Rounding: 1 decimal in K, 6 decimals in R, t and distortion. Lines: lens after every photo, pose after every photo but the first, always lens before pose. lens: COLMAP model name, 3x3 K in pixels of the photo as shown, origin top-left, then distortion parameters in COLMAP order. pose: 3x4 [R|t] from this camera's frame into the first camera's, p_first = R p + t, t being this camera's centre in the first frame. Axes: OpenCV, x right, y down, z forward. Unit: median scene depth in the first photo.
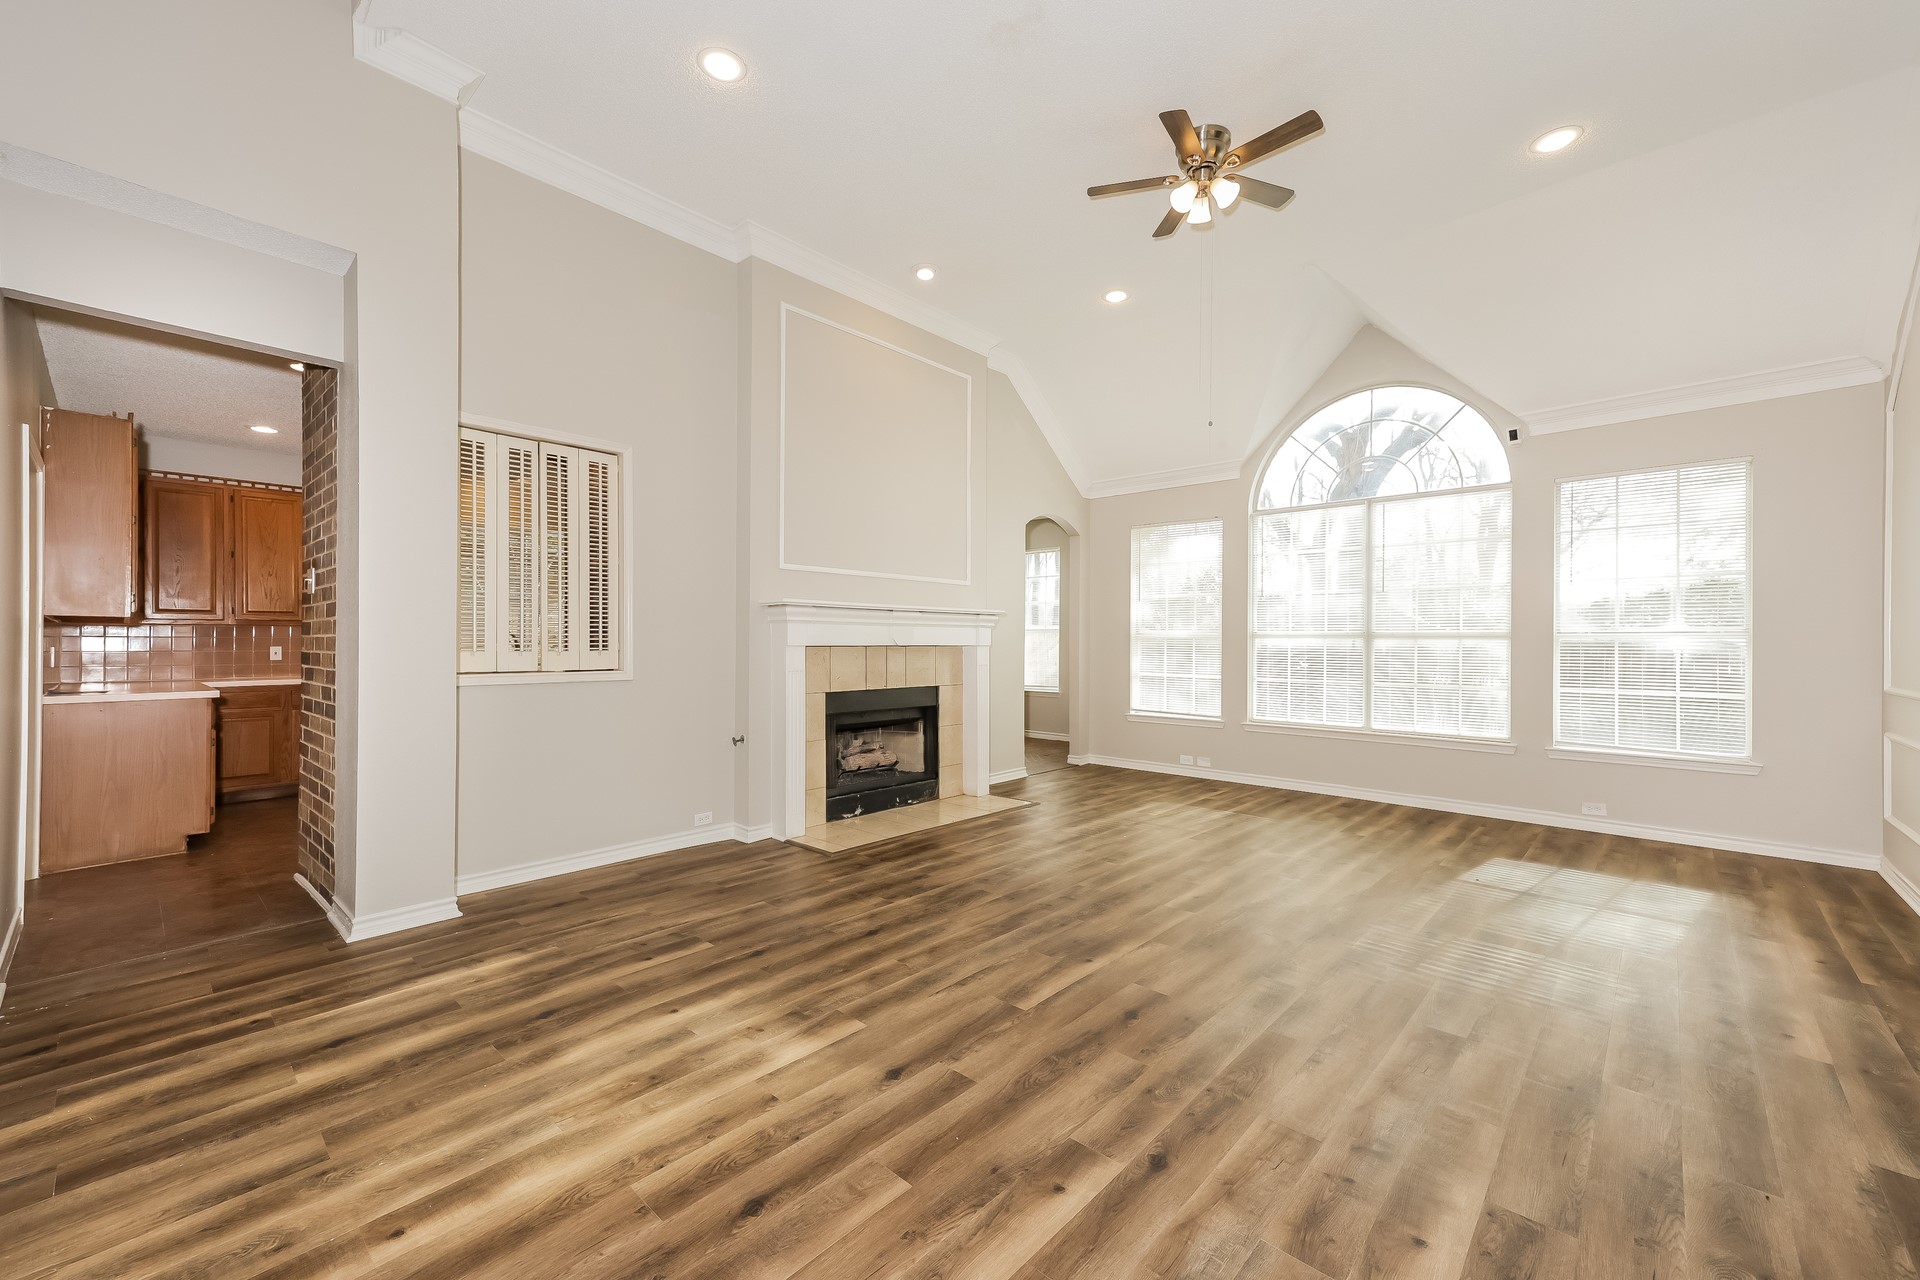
lens RADIAL K [[775.9, 0, 947.4], [0, 775.9, 640.9], [0, 0, 1]] dist [0.004424, 0.000016]
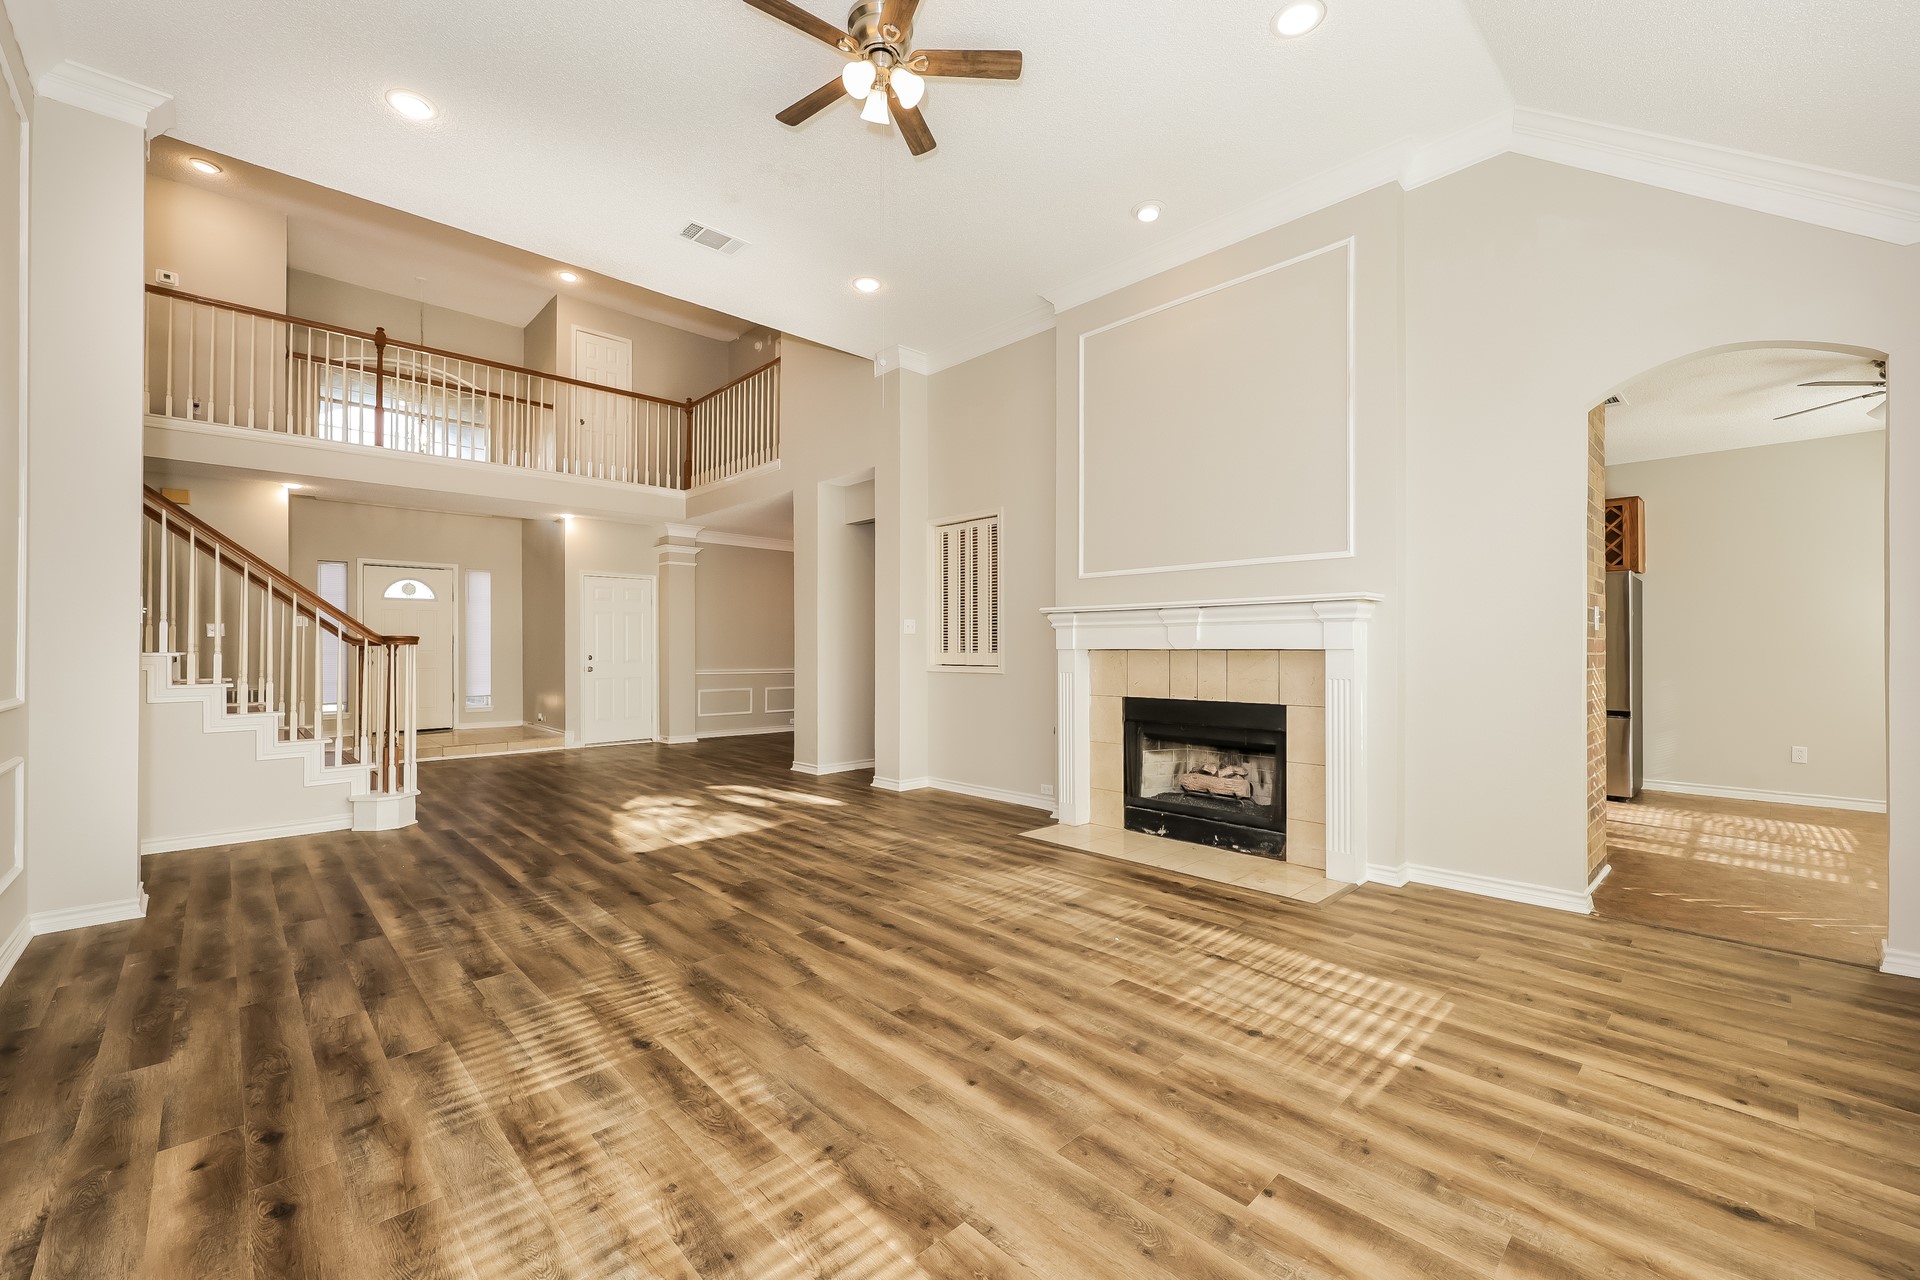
lens RADIAL K [[775.9, 0, 947.9], [0, 775.9, 640.8], [0, 0, 1]] dist [0.004424, 0.000016]
pose [[-0.069178, -0.007816, -0.997574, 1.216522], [0.008315, 0.999930, -0.008411, 0.001858], [0.997570, -0.008877, -0.069108, 1.217761]]
